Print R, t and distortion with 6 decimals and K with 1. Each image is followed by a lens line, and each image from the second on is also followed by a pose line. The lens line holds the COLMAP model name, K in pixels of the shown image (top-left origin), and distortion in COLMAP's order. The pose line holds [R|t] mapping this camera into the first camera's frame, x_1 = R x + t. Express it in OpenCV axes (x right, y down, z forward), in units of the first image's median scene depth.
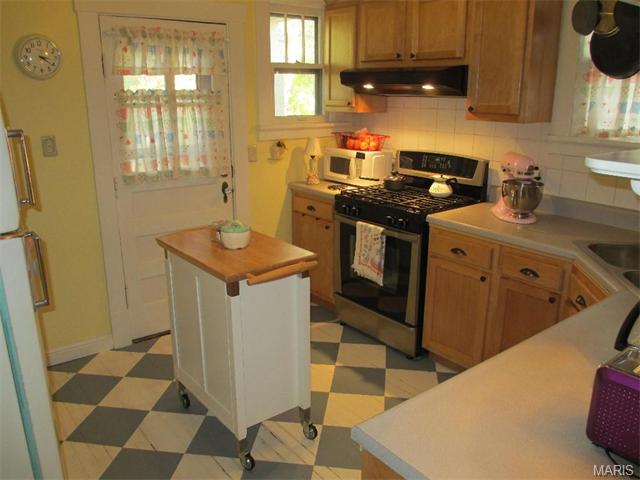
lens RADIAL K [[531.0, 0, 319.0], [0, 531.0, 238.5], [0, 0, 1]] dist [-0.064999, 0.033705]
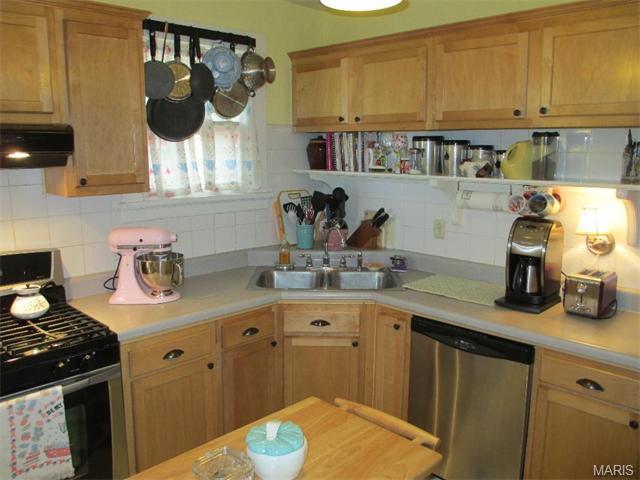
lens RADIAL K [[531.0, 0, 319.9], [0, 531.0, 238.6], [0, 0, 1]] dist [-0.064999, 0.033705]
pose [[-0.105736, -0.172989, 0.979232, -0.478420], [0.277294, 0.940560, 0.196099, -0.219081], [-0.954949, 0.292270, -0.051482, 0.727962]]
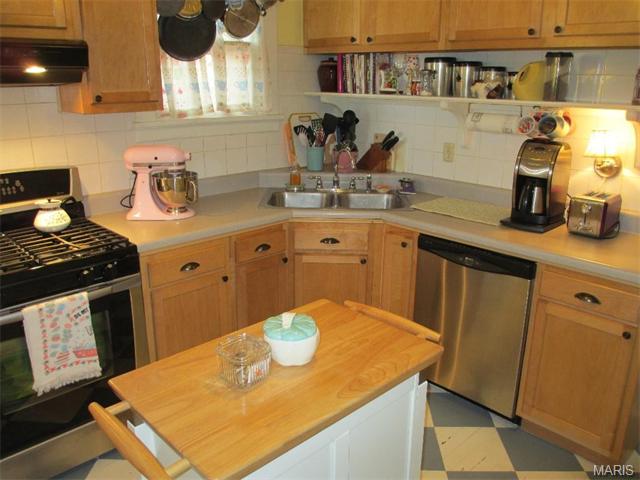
lens RADIAL K [[531.0, 0, 319.3], [0, 531.0, 237.2], [0, 0, 1]] dist [-0.064999, 0.033705]
pose [[-0.088143, -0.291930, 0.952369, -0.505519], [0.272743, 0.912480, 0.304946, -0.203407], [-0.958041, 0.286631, -0.000807, 0.739372]]
